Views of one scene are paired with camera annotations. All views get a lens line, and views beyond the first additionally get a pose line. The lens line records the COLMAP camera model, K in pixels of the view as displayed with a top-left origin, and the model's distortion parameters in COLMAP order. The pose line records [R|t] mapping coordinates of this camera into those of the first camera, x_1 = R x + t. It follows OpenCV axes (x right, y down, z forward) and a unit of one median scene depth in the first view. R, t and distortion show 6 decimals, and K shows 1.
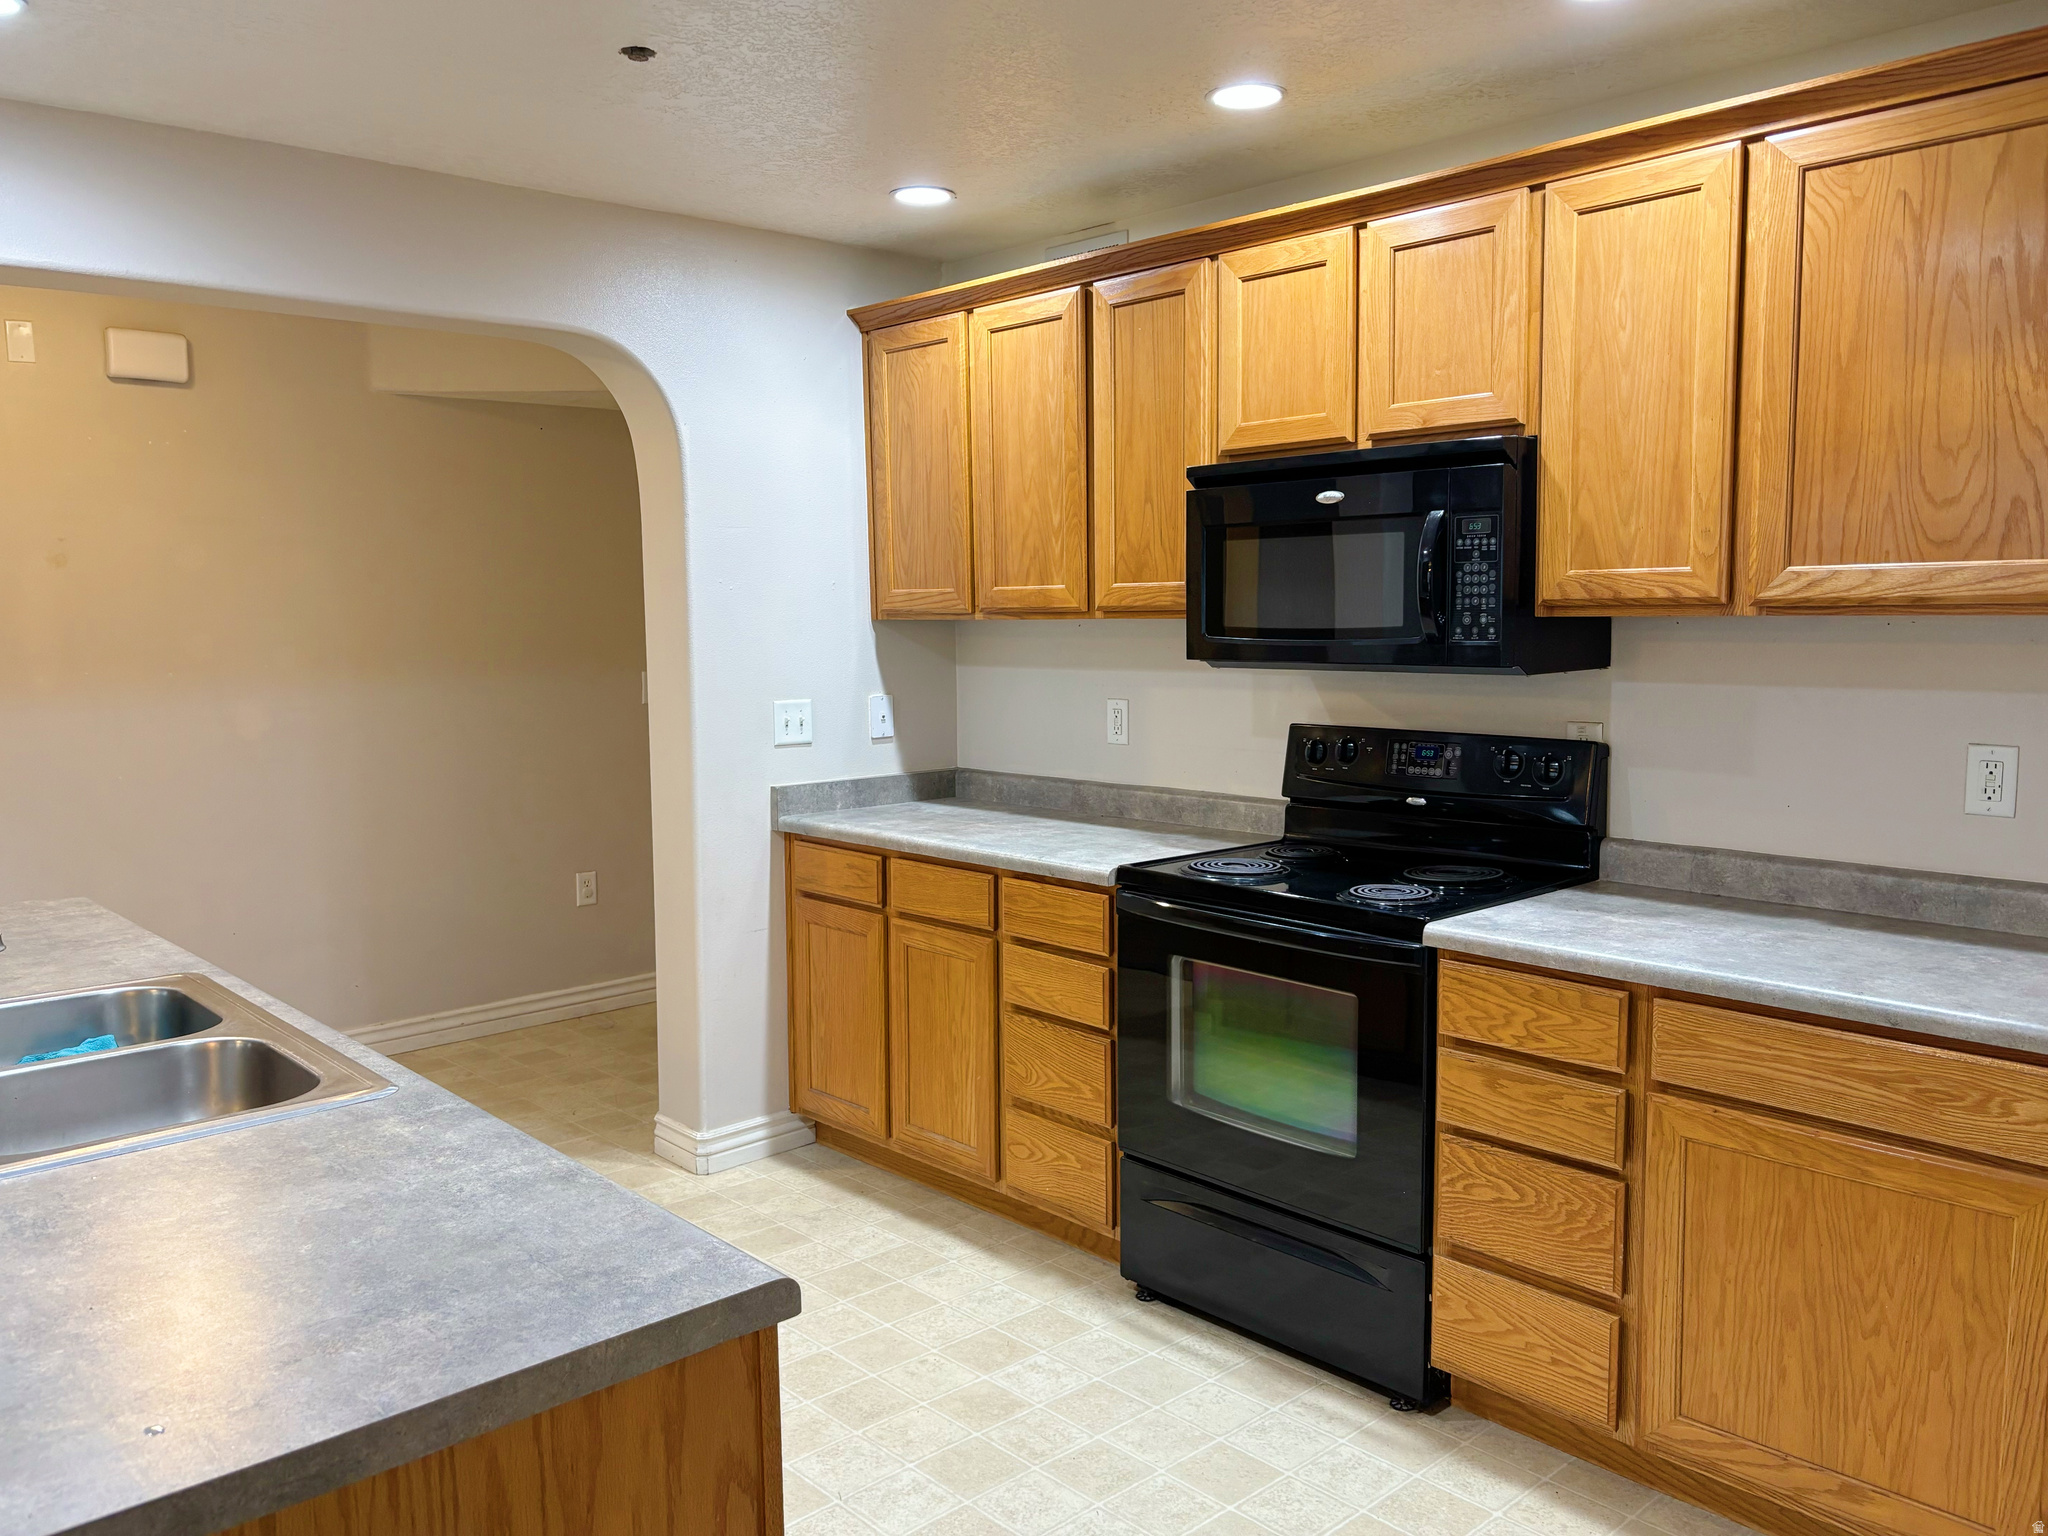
lens RADIAL K [[1604.3, 0, 1024.0], [0, 1604.3, 768.0], [0, 0, 1]] dist [0.049180, -0.005287]
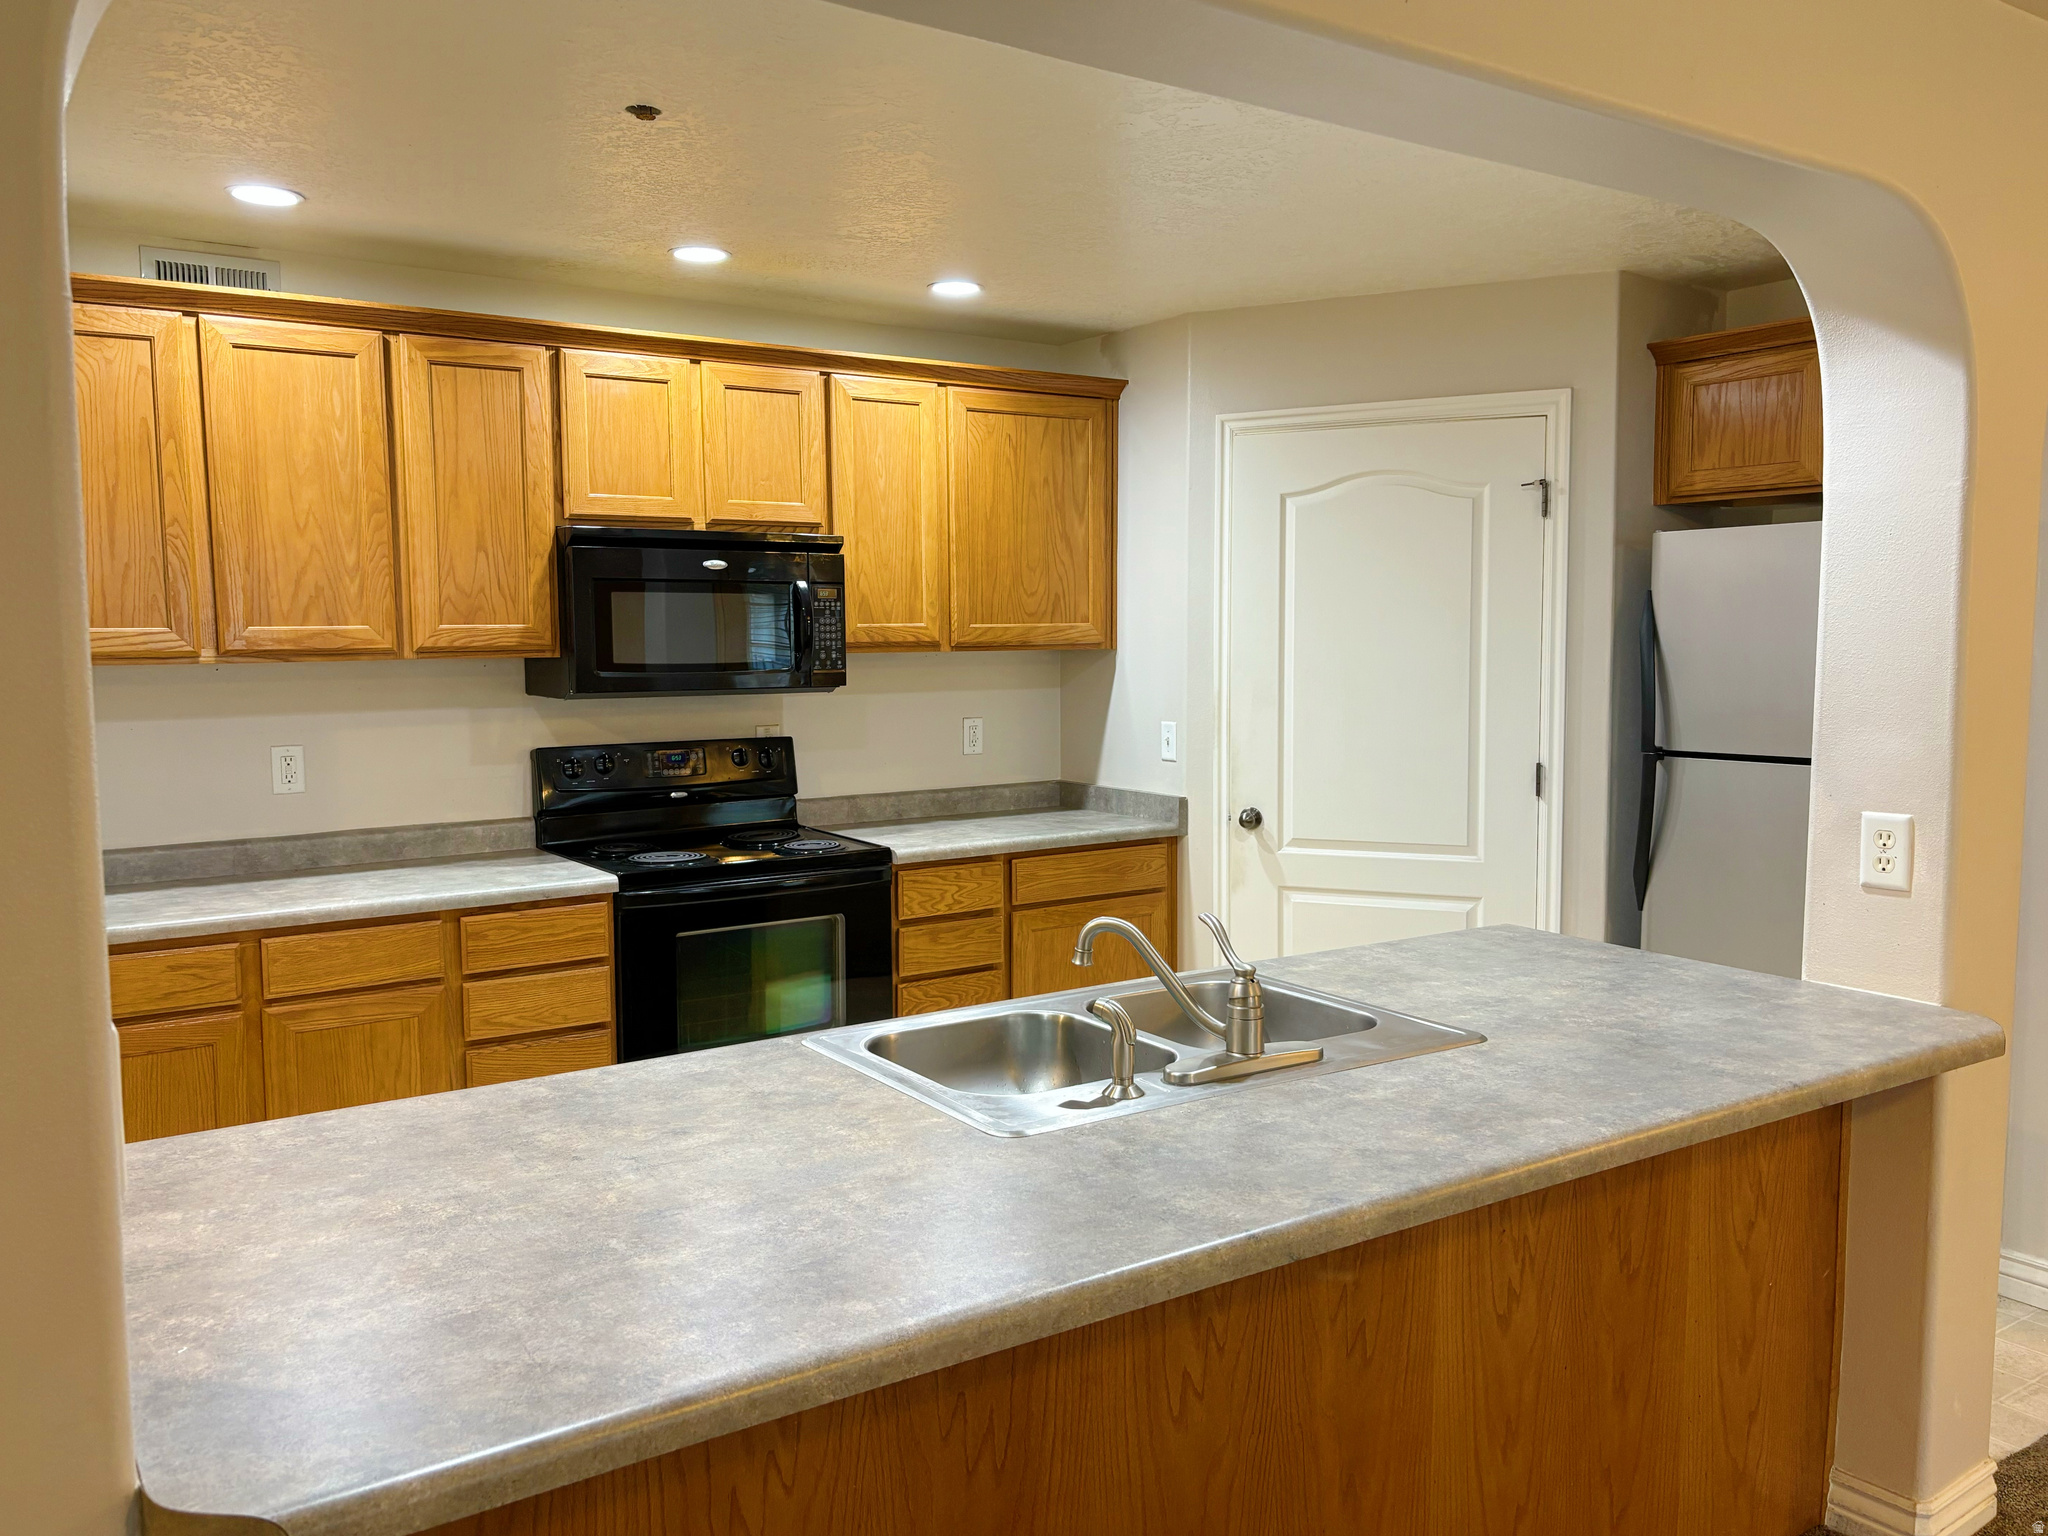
lens RADIAL K [[1604.3, 0, 1024.0], [0, 1604.3, 768.0], [0, 0, 1]] dist [0.049180, -0.005287]
pose [[0.136316, -0.074687, 0.987846, -1.116033], [0.108759, 0.992255, 0.060013, -0.054079], [-0.984677, 0.099256, 0.143383, 0.582673]]
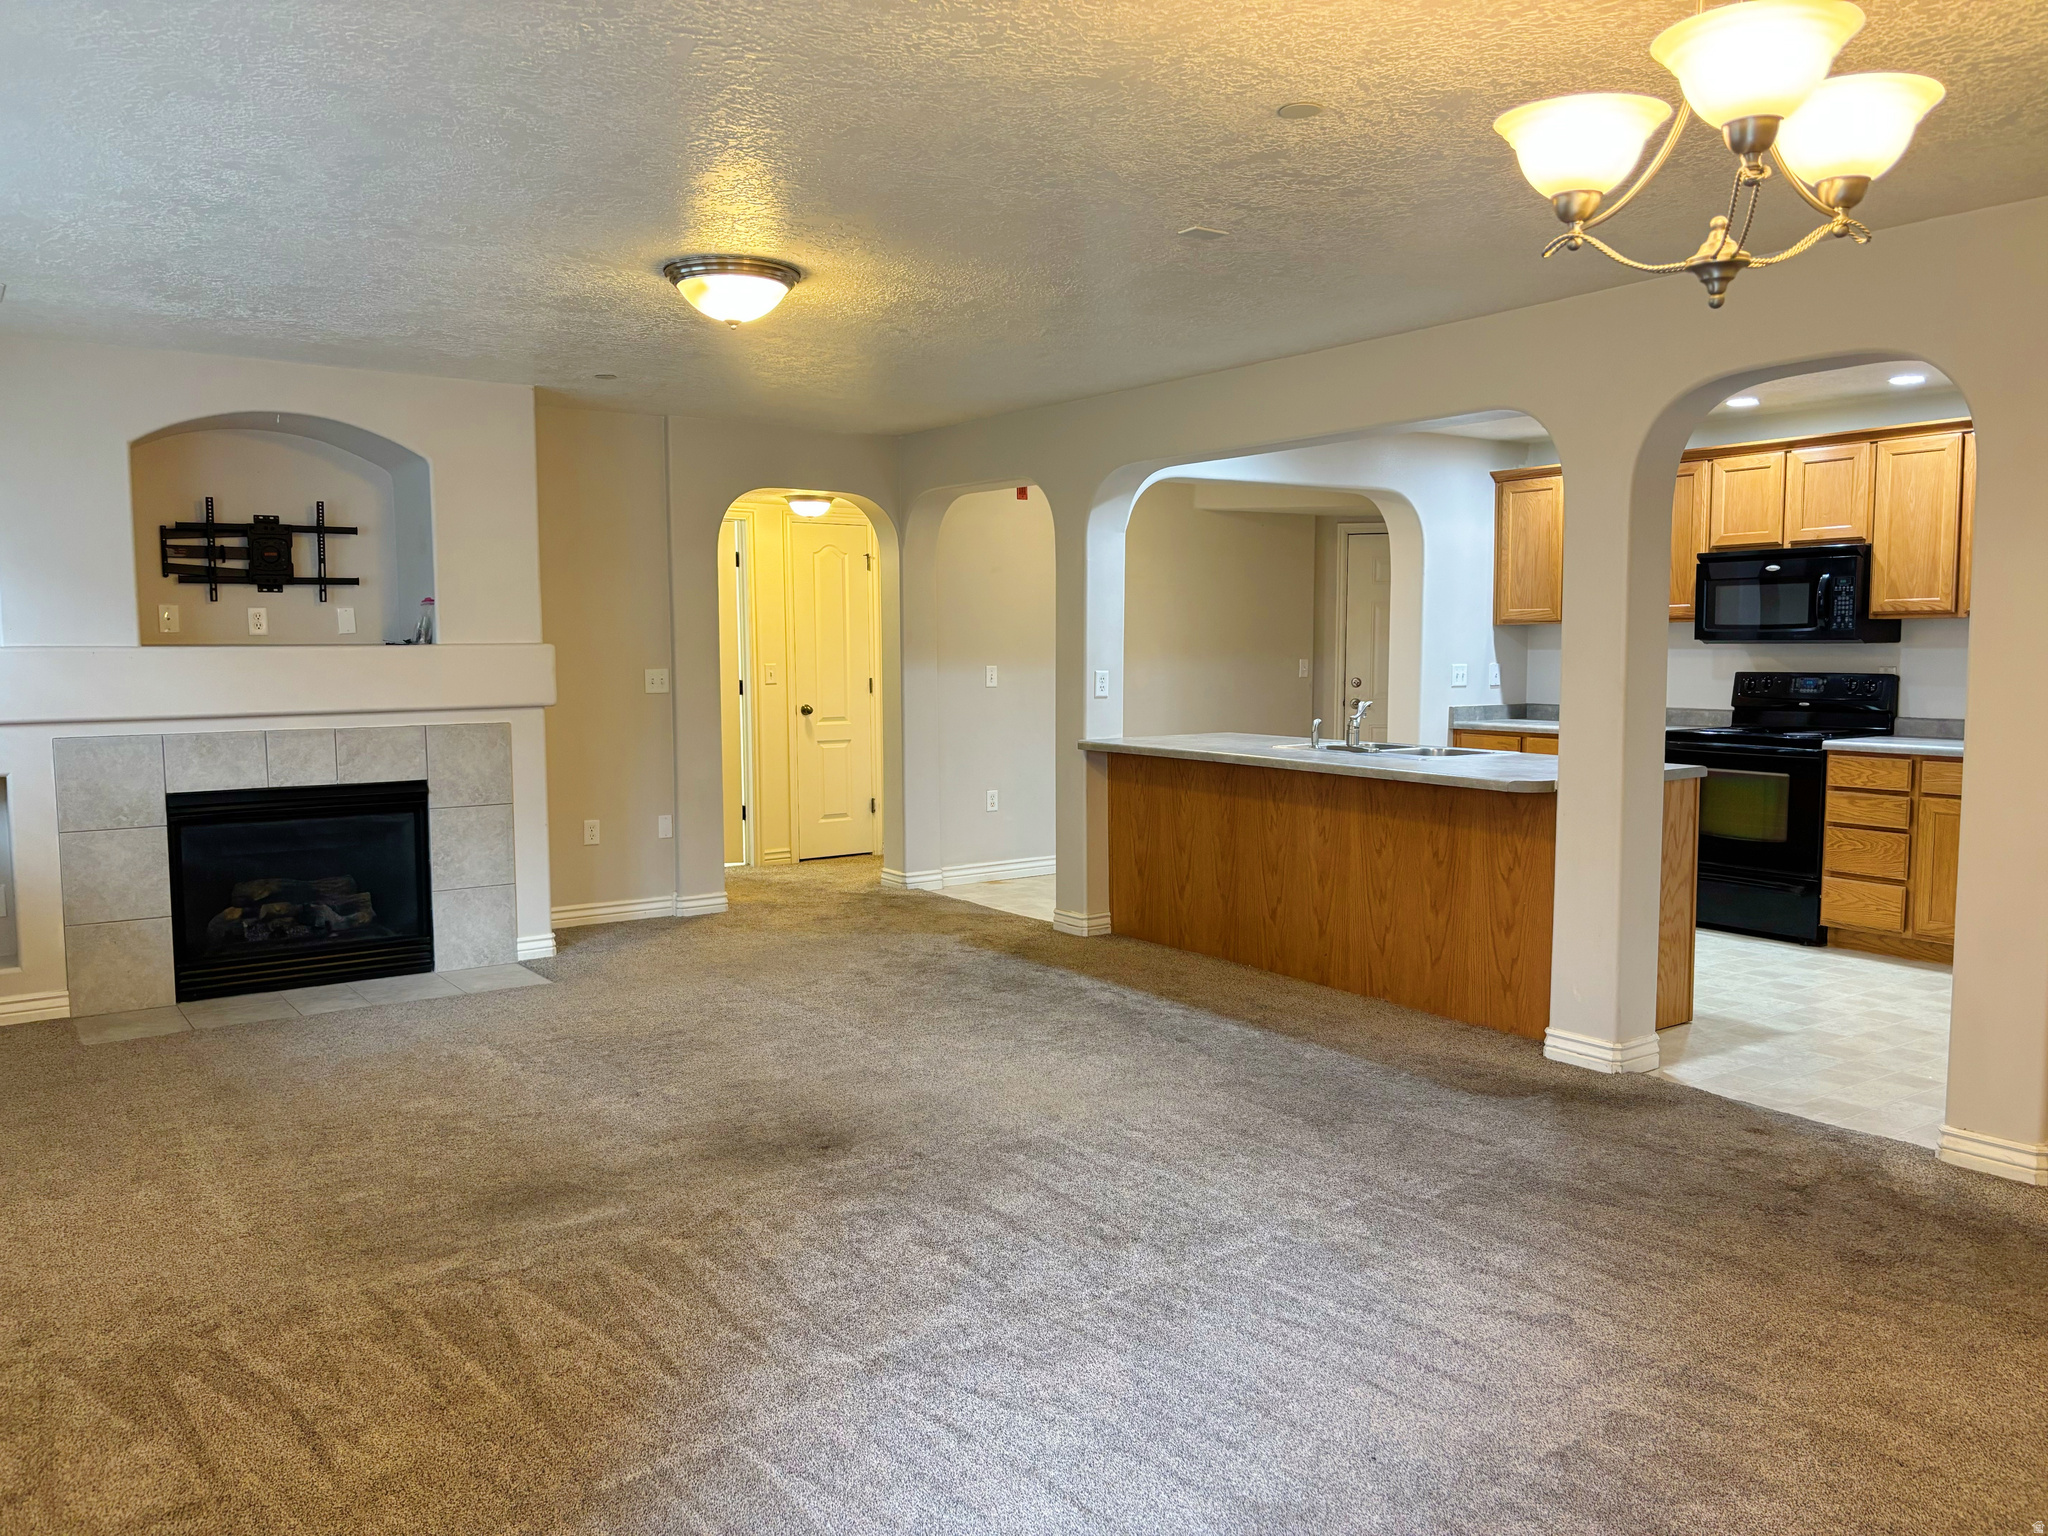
lens RADIAL K [[1540.6, 0, 1093.3], [0, 1540.6, 759.3], [0, 0, 1]] dist [0.002085, 0.131318]
pose [[0.995451, 0.021279, -0.092866, -0.582215], [-0.023968, 0.999322, -0.027935, 0.197219], [0.092208, 0.030033, 0.995287, -1.332966]]
